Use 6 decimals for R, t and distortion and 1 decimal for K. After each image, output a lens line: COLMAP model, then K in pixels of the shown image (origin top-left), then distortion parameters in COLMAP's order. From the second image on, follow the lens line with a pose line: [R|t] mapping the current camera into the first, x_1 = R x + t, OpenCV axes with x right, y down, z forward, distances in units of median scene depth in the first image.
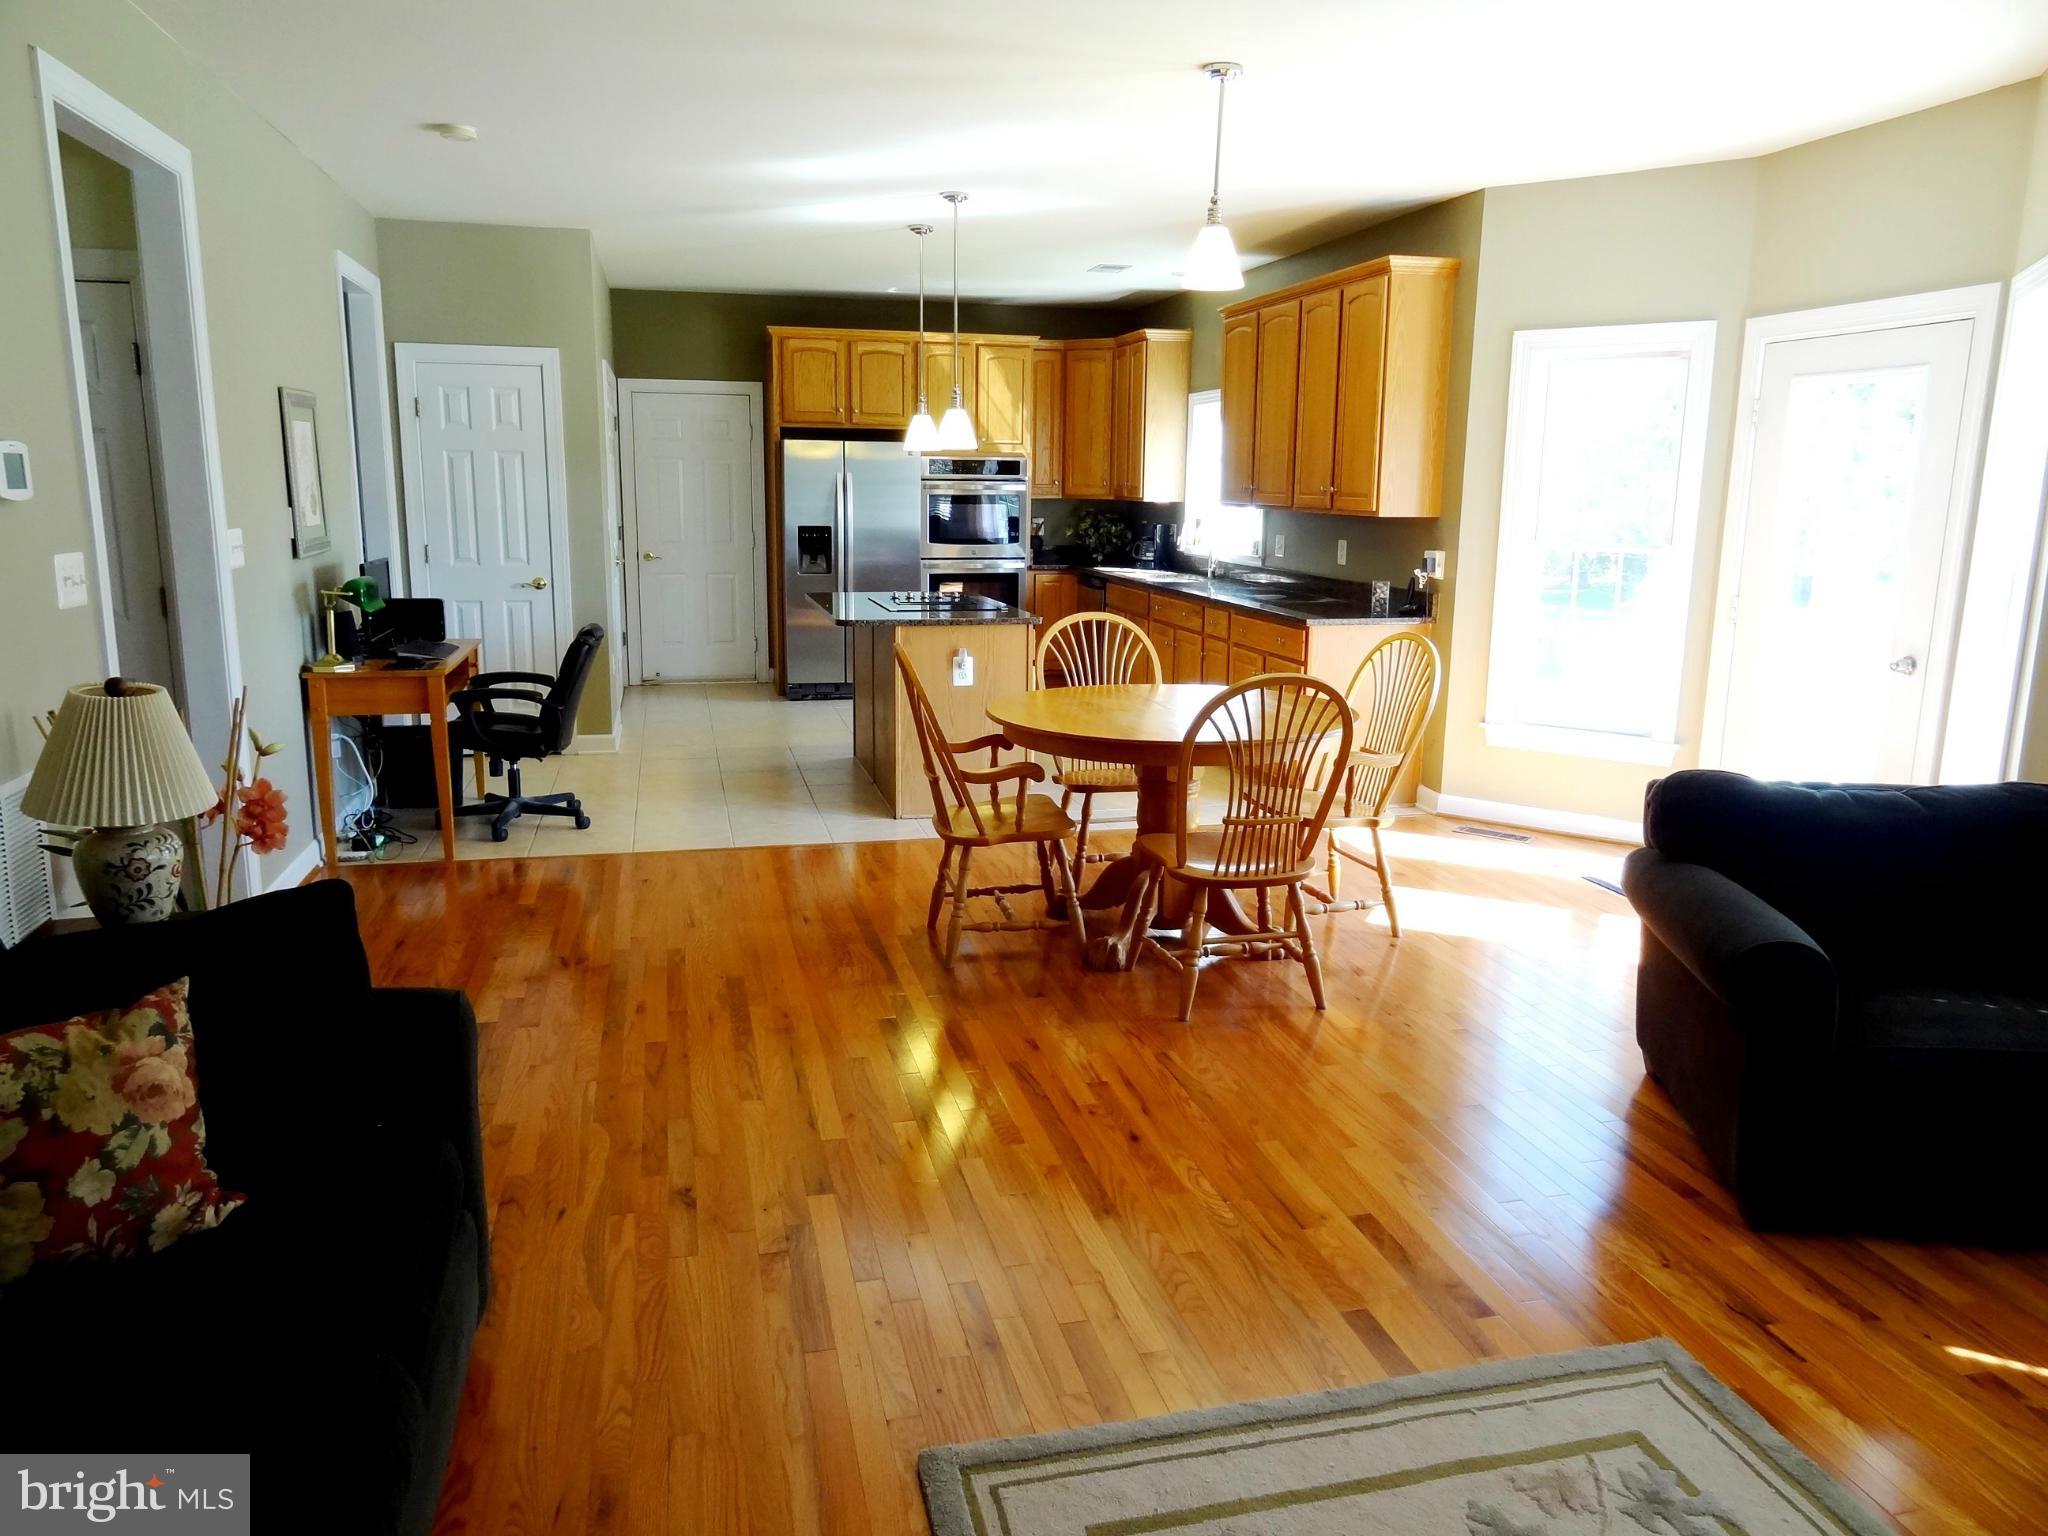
lens RADIAL K [[1424.9, 0, 1022.7], [0, 1424.9, 755.8], [0, 0, 1]] dist [0.001092, 0.005125]
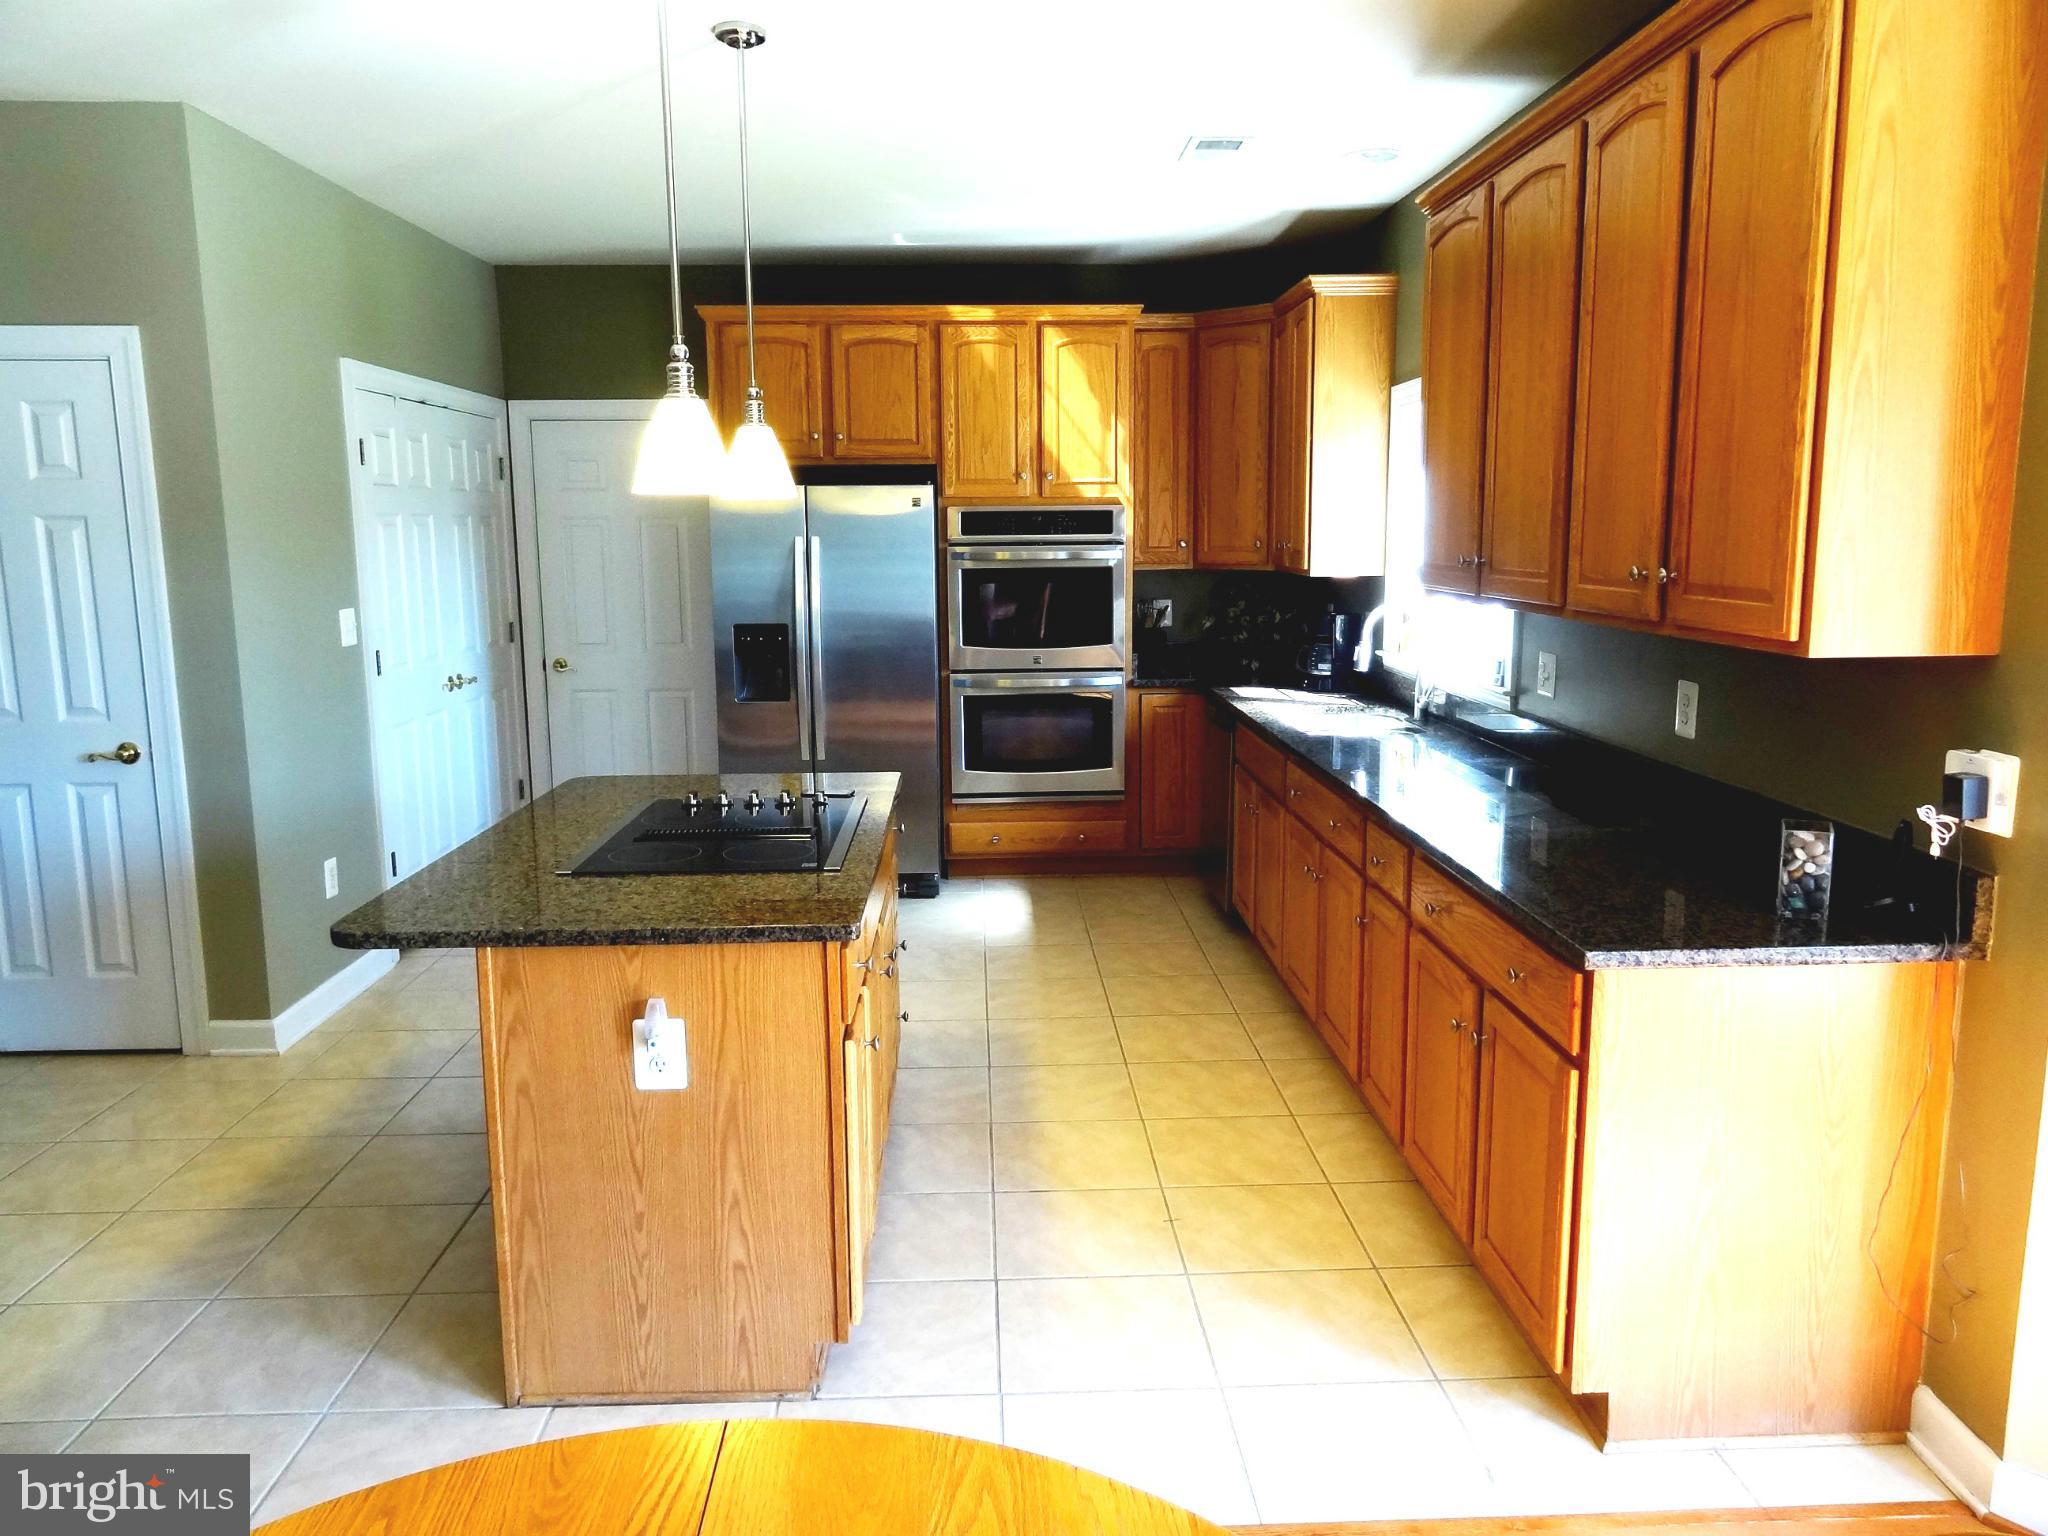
lens RADIAL K [[1424.9, 0, 1027.6], [0, 1424.9, 749.1], [0, 0, 1]] dist [0.001092, 0.005125]
pose [[0.979526, 0.012109, -0.200953, 0.094046], [-0.019469, 0.999208, -0.034691, -0.091072], [0.200374, 0.037893, 0.978987, 0.437572]]
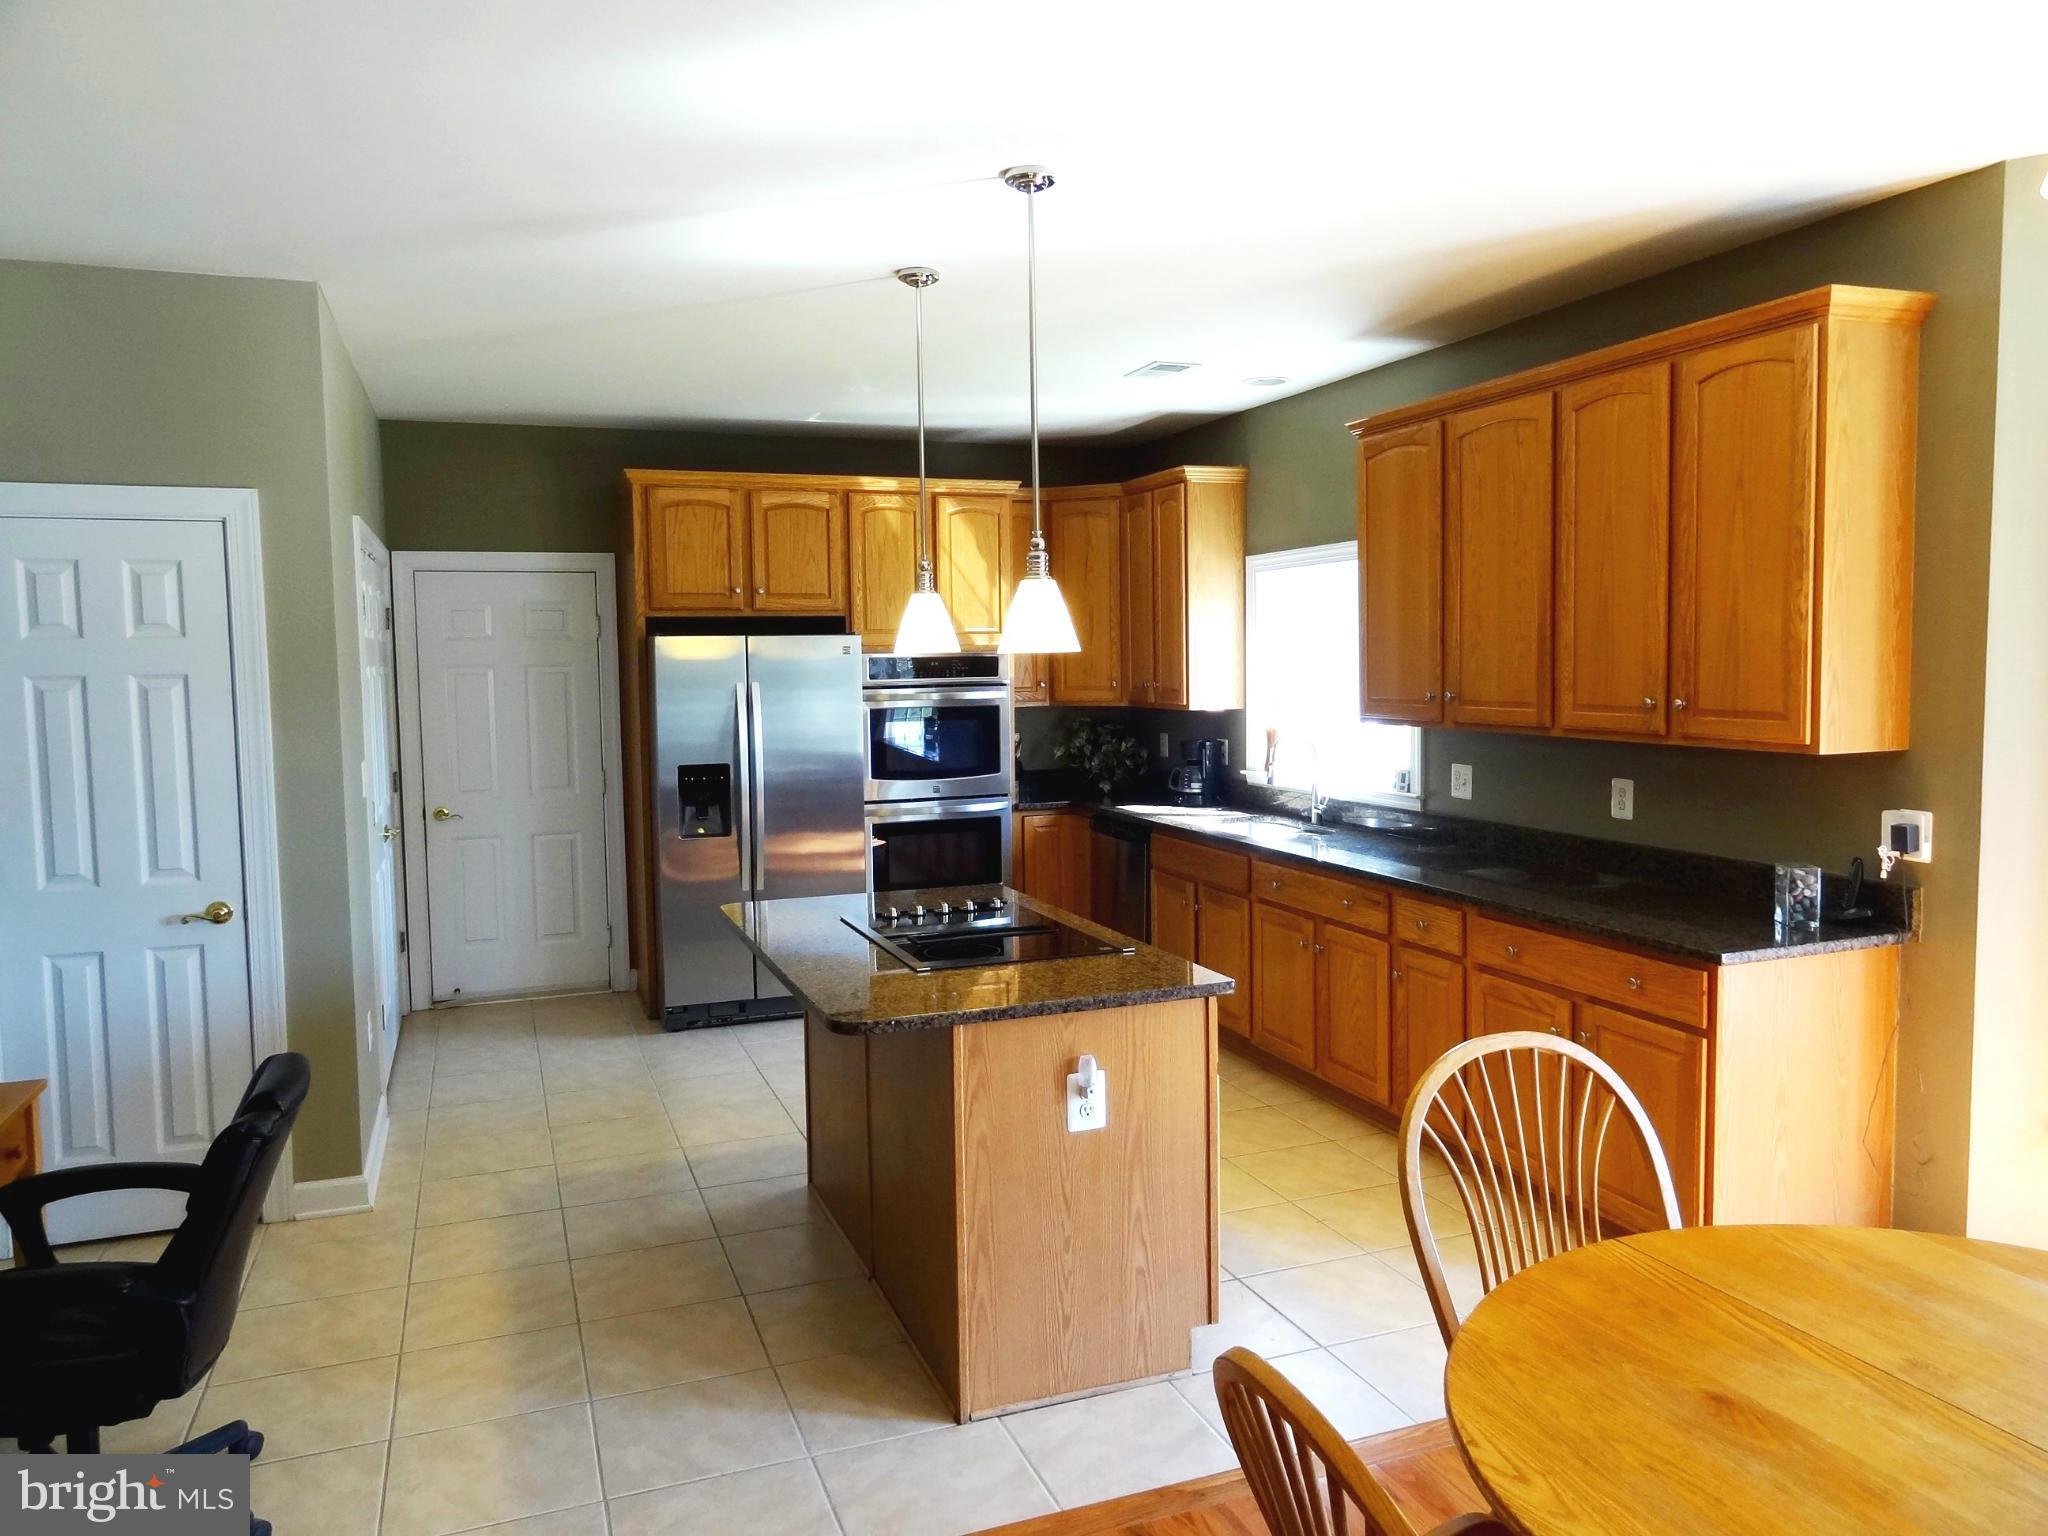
lens RADIAL K [[1424.9, 0, 1024.7], [0, 1424.9, 755.2], [0, 0, 1]] dist [0.001092, 0.005125]
pose [[0.991993, -0.036187, 0.120999, -0.081691], [0.050732, 0.991552, -0.119375, -0.082690], [-0.115657, 0.124557, 0.985449, 0.350060]]
